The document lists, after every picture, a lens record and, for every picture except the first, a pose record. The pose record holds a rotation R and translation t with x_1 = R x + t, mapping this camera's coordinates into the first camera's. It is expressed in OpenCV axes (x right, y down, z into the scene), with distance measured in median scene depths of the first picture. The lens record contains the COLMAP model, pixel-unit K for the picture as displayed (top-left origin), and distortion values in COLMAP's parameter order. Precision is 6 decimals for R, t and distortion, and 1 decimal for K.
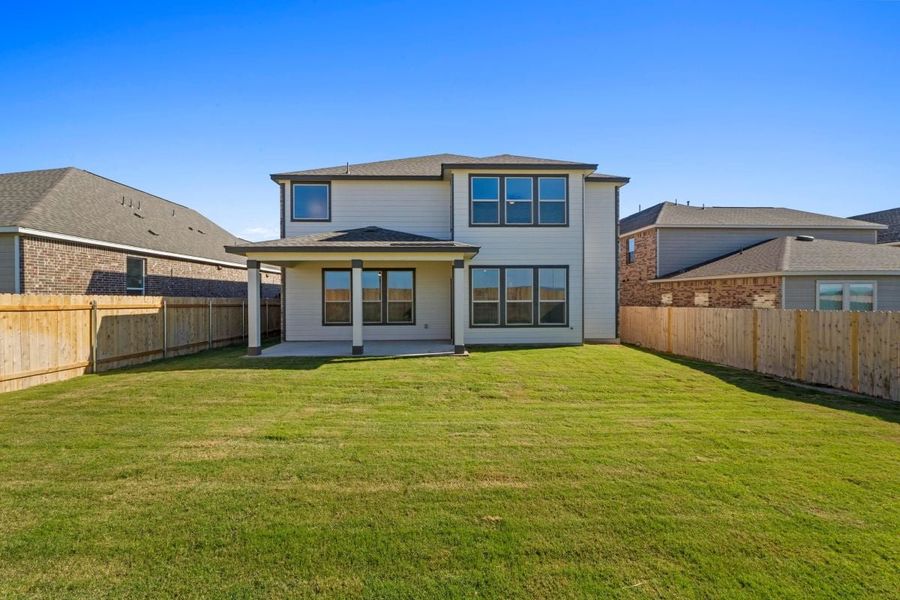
lens RADIAL K [[379.7, 0, 450.0], [0, 379.7, 300.0], [0, 0, 1]] dist [-0.001811, -0.000256]
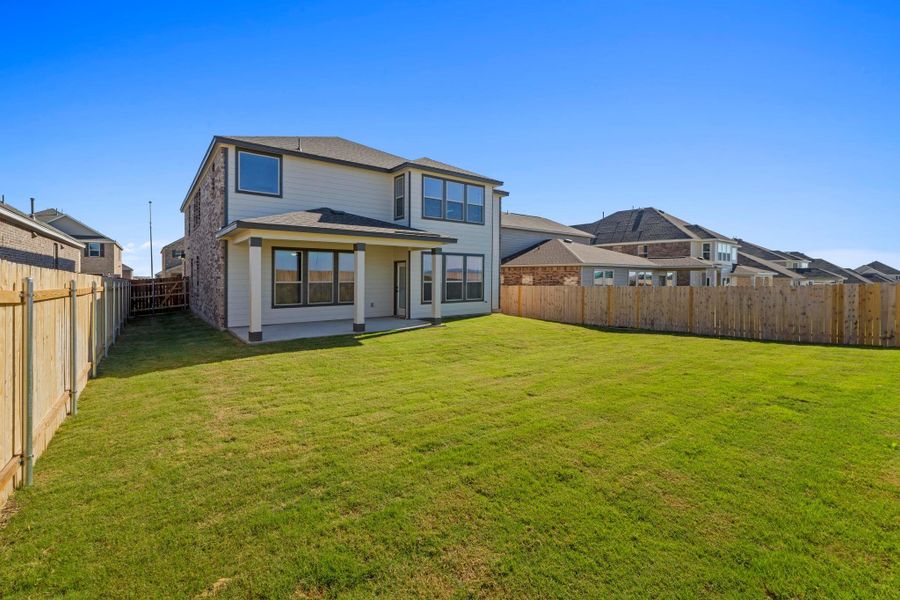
lens RADIAL K [[387.6, 0, 446.5], [0, 387.6, 280.2], [0, 0, 1]] dist [-0.000470, -0.000023]
pose [[0.816498, 0.000038, 0.577349, -0.576034], [-0.000065, 1.000000, 0.000025, -0.001356], [-0.577349, -0.000058, 0.816498, -0.028377]]
